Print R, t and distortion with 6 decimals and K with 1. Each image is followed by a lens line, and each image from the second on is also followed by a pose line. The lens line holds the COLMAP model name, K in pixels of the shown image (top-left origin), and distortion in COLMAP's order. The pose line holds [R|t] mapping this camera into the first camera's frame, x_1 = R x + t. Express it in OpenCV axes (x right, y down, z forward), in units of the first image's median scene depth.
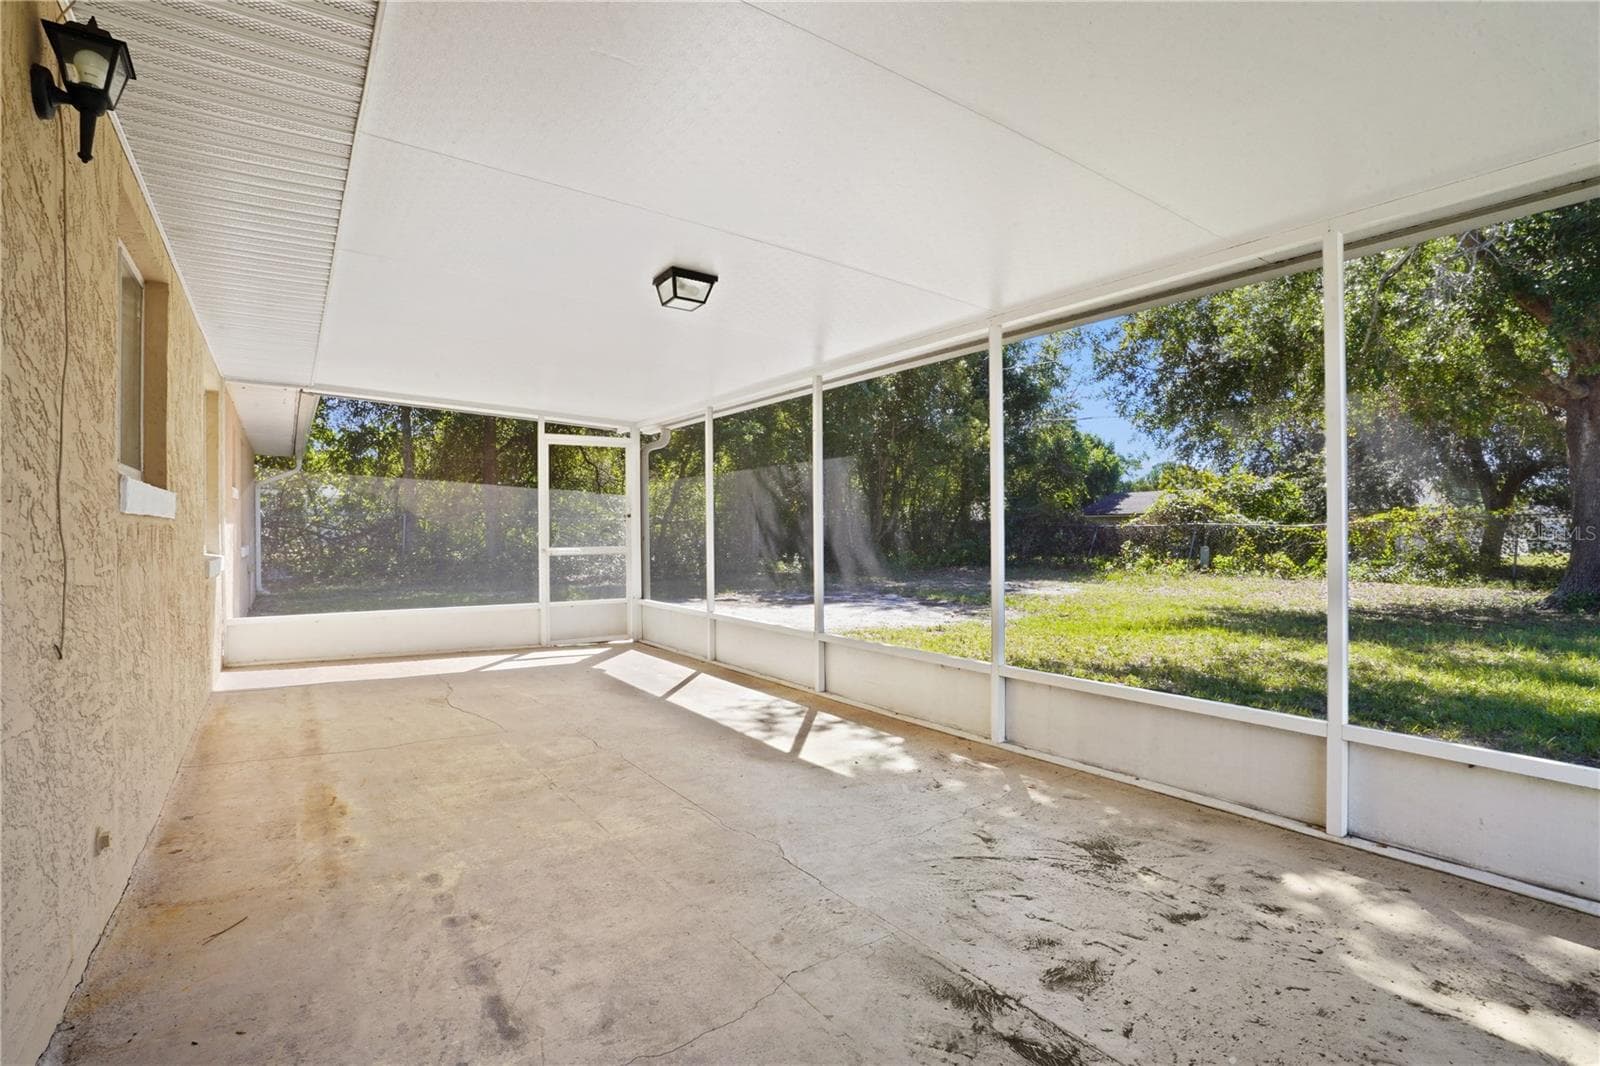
lens RADIAL K [[793.3, 0, 800.0], [0, 793.3, 533.0], [0, 0, 1]] dist [-0.063155, 0.000047]
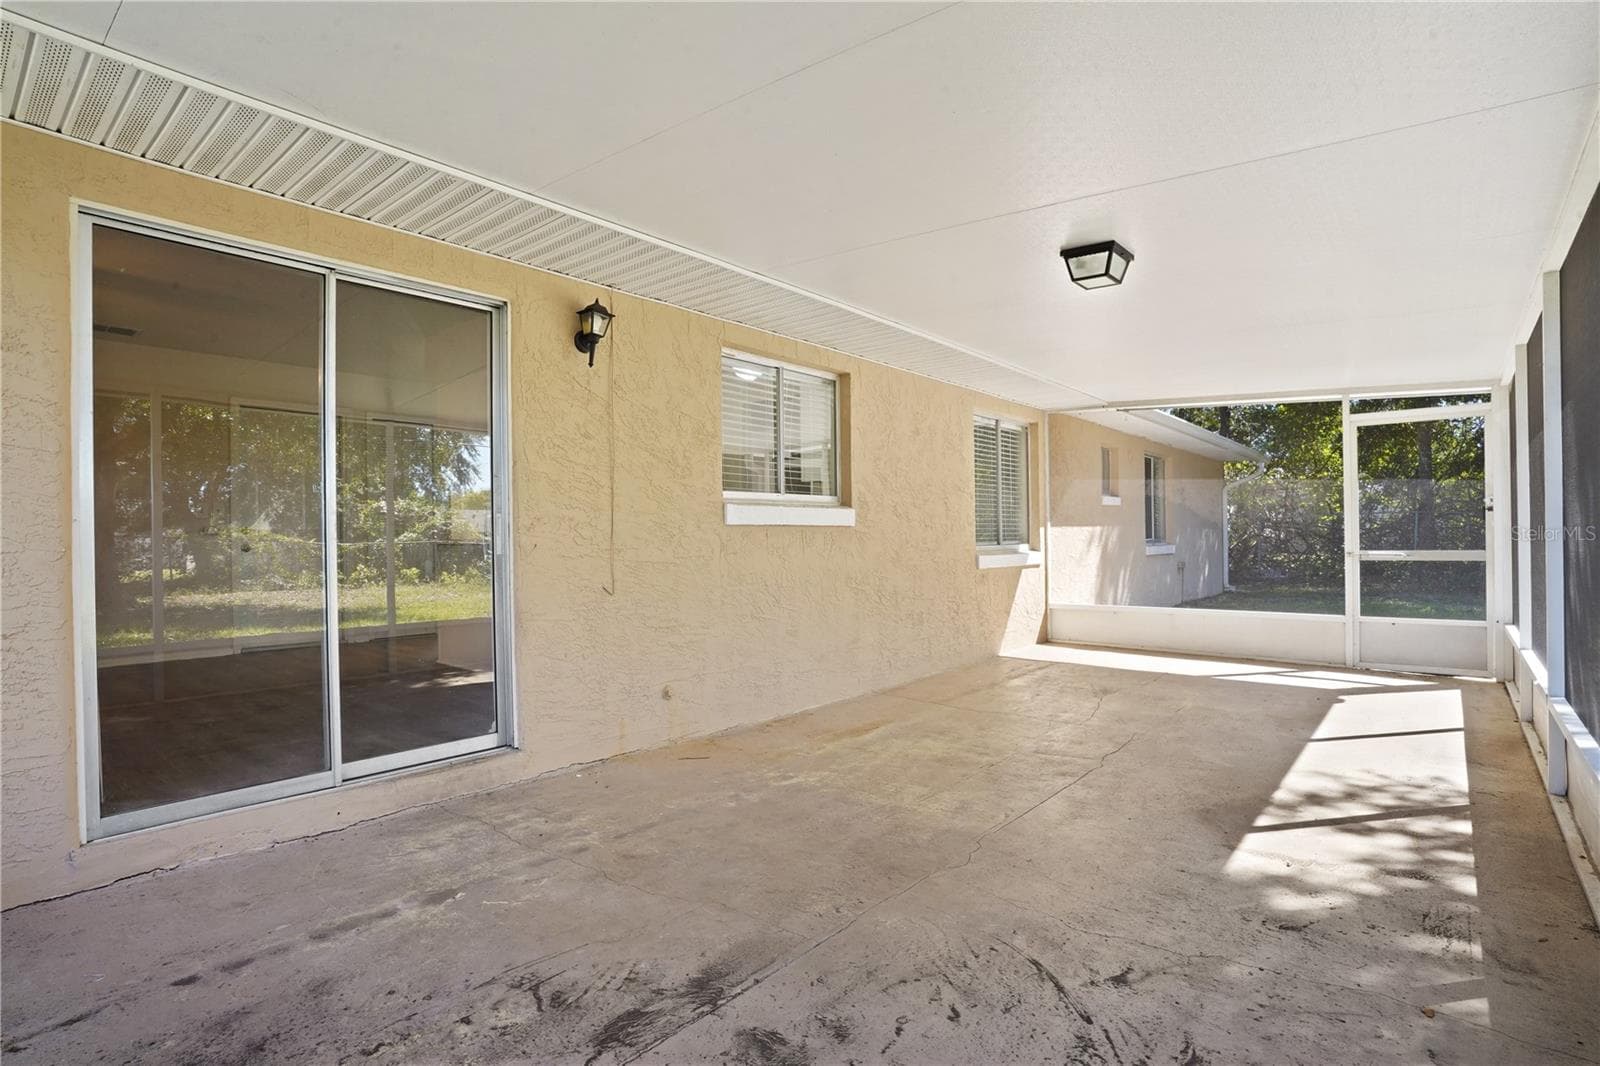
lens RADIAL K [[794.4, 0, 809.0], [0, 794.4, 544.2], [0, 0, 1]] dist [-0.051149, 0.000389]
pose [[0.264349, 0.003889, -0.964419, 0.794068], [0.010334, 0.999923, 0.006864, -0.000173], [0.964372, -0.011780, 0.264289, 0.537717]]
